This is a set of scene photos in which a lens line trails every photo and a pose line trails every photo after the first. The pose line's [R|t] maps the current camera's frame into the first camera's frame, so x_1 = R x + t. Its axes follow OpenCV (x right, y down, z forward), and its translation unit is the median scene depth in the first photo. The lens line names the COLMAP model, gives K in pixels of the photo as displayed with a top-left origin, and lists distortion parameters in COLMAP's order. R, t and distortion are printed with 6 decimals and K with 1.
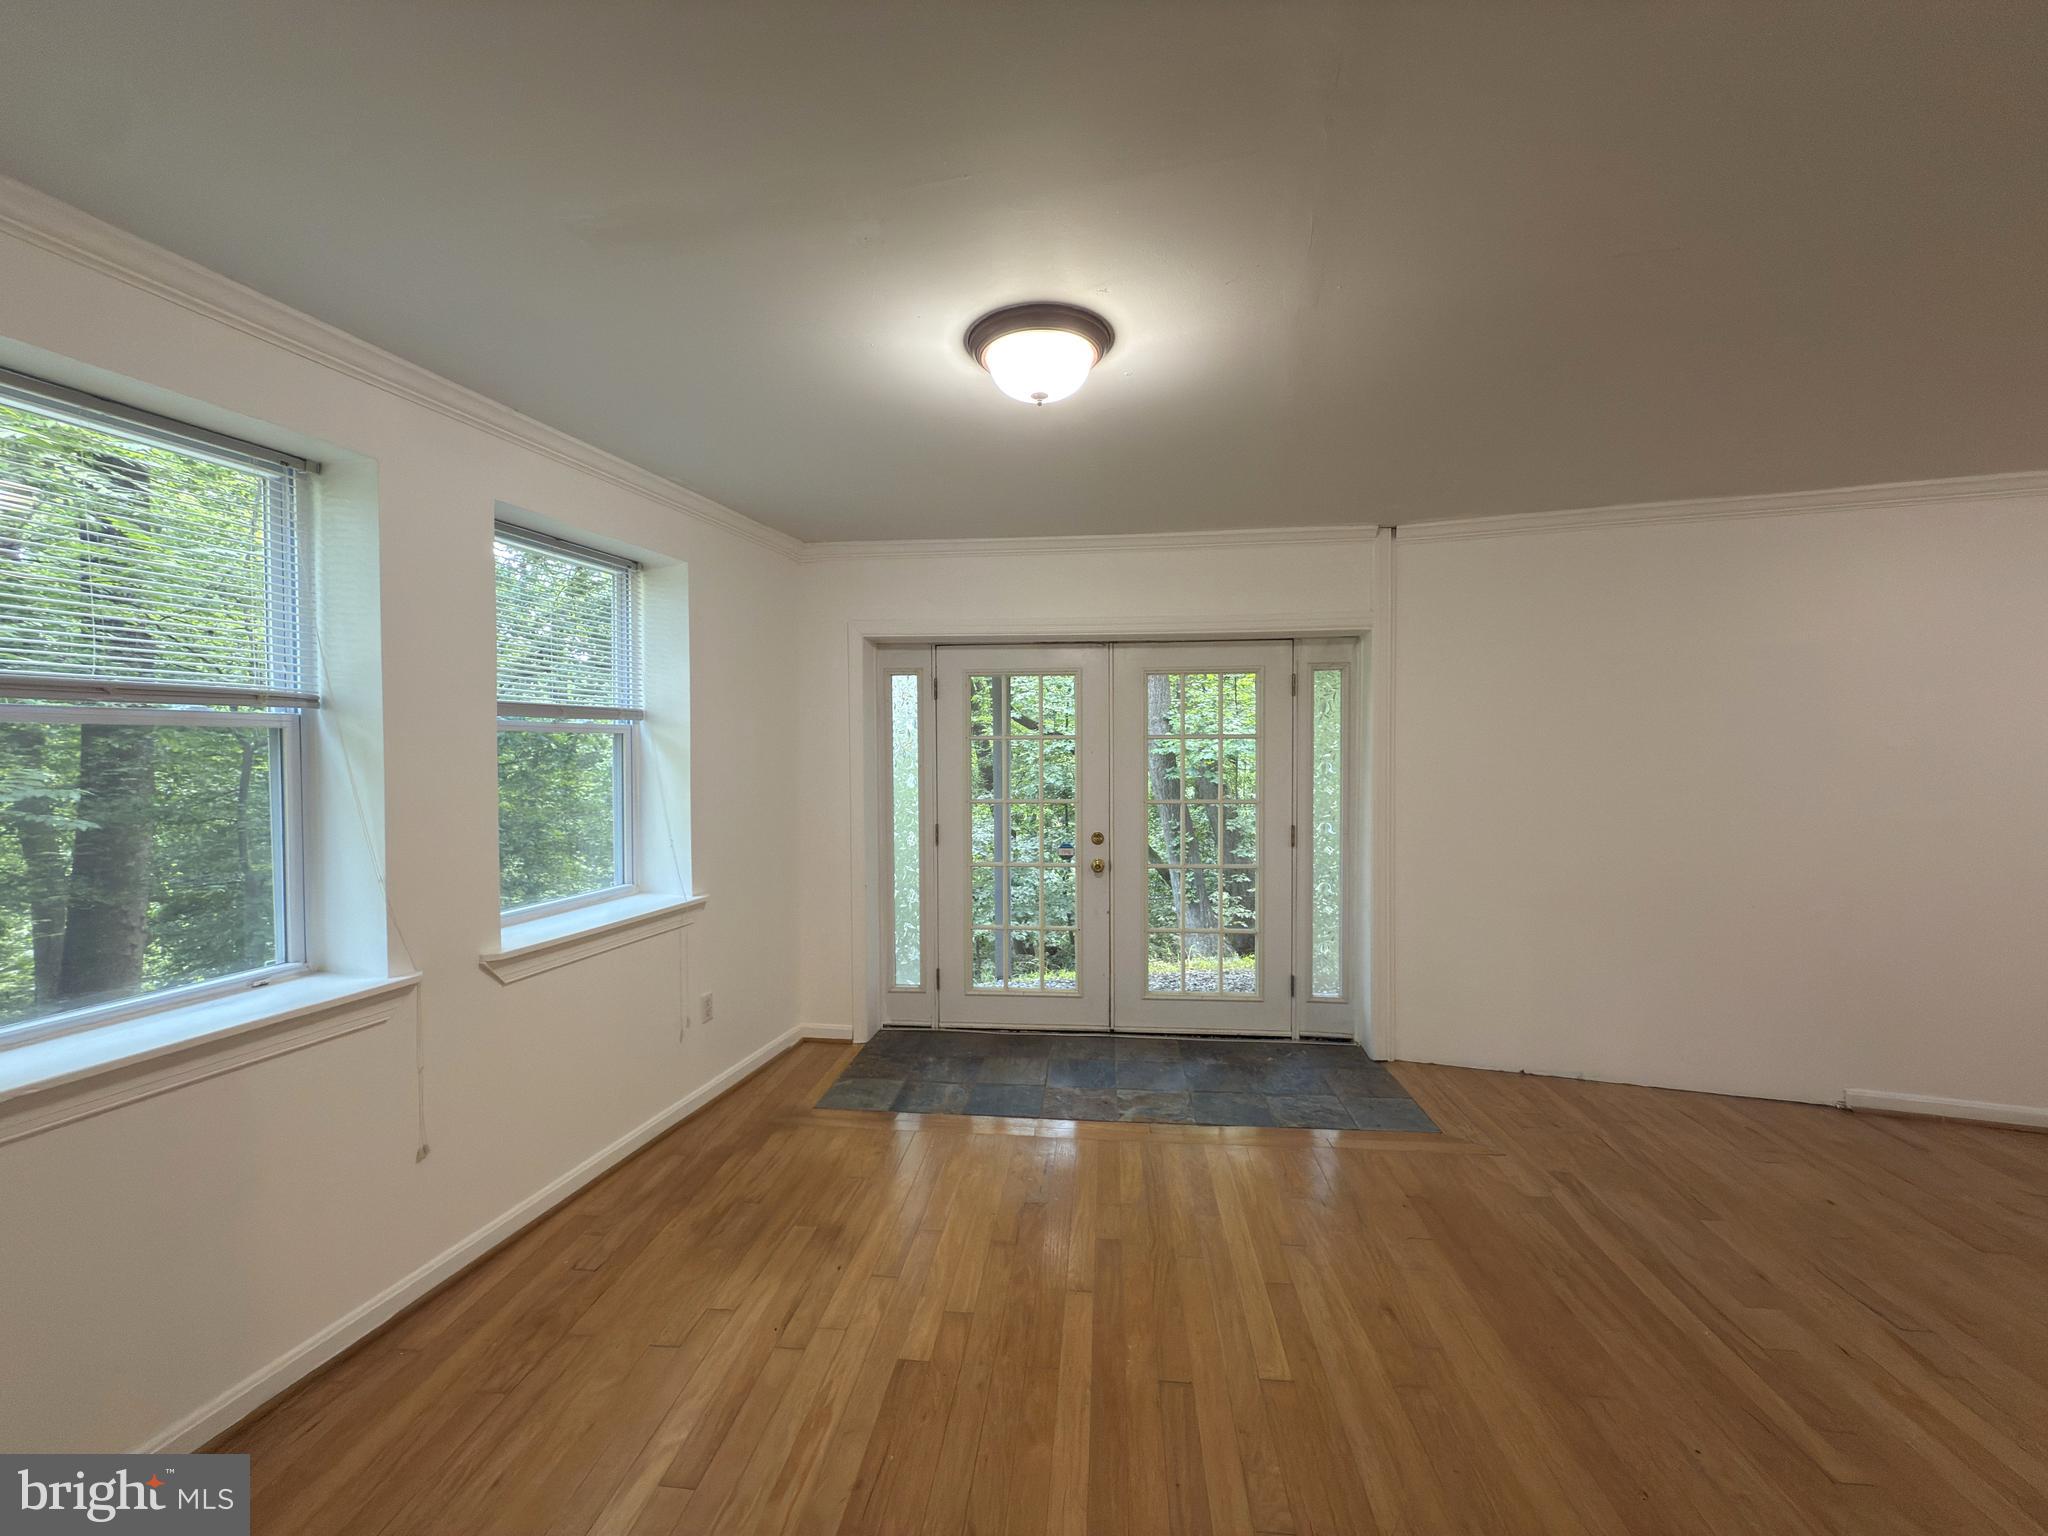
lens RADIAL K [[821.2, 0, 1026.8], [0, 821.2, 768.6], [0, 0, 1]] dist [0.001643, 0.000305]
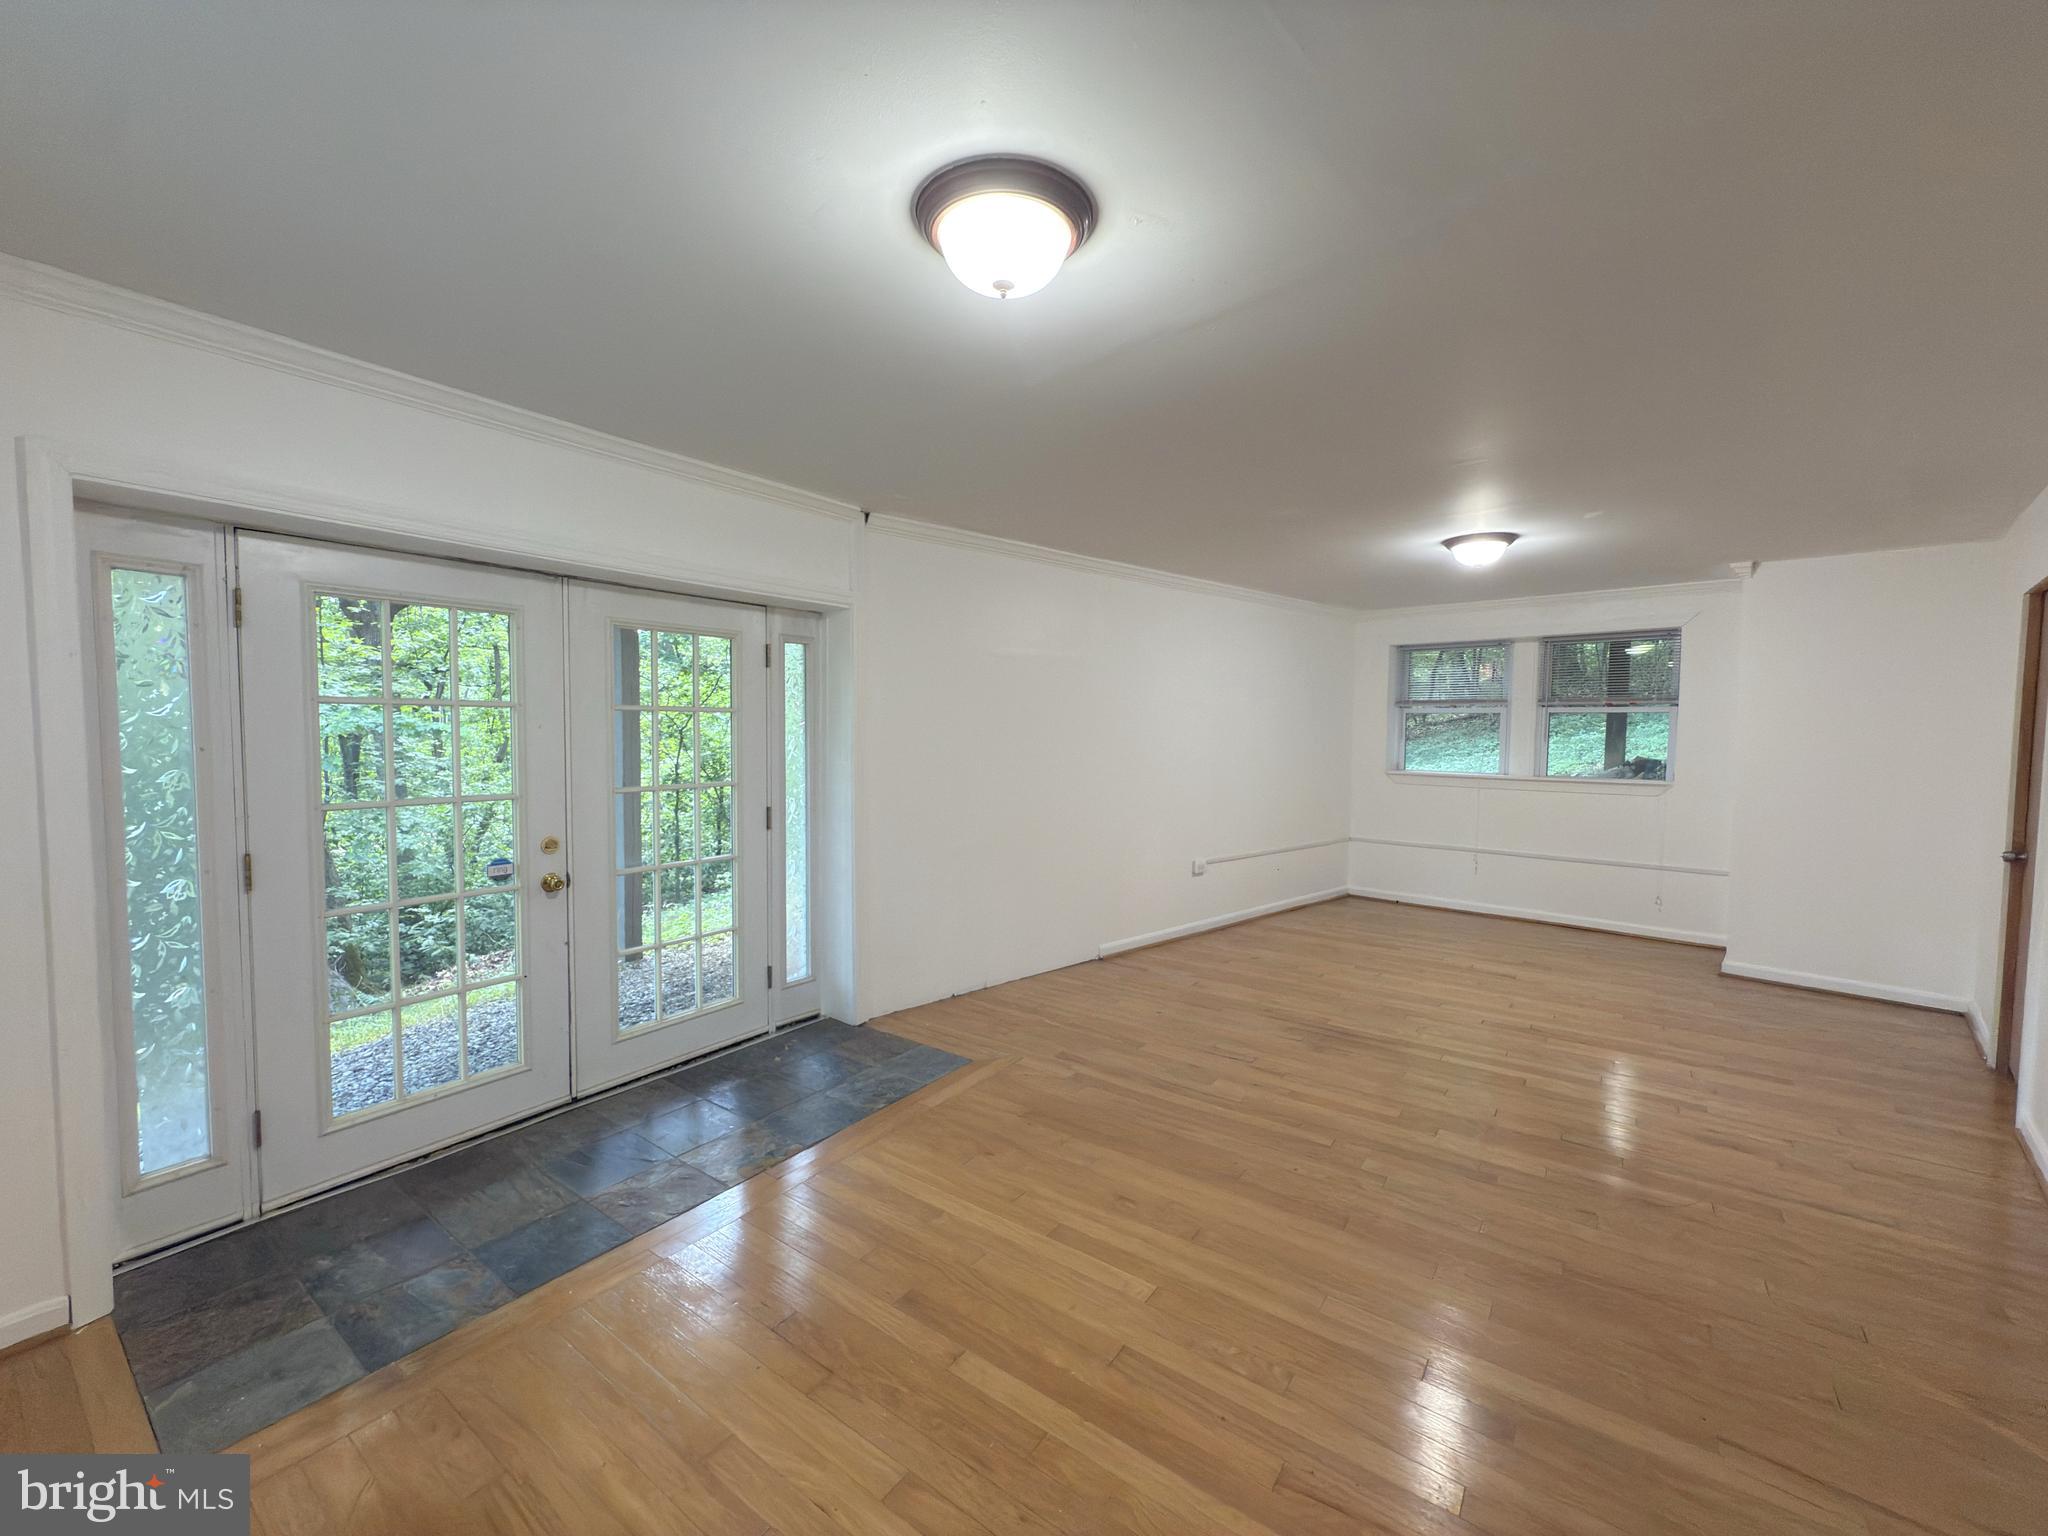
lens RADIAL K [[821.2, 0, 1025.5], [0, 821.2, 765.6], [0, 0, 1]] dist [0.001643, 0.000305]
pose [[0.499166, -0.032202, 0.865908, -0.349374], [0.009285, 0.999451, 0.031816, -0.004759], [-0.866456, -0.007842, 0.499191, 0.288753]]
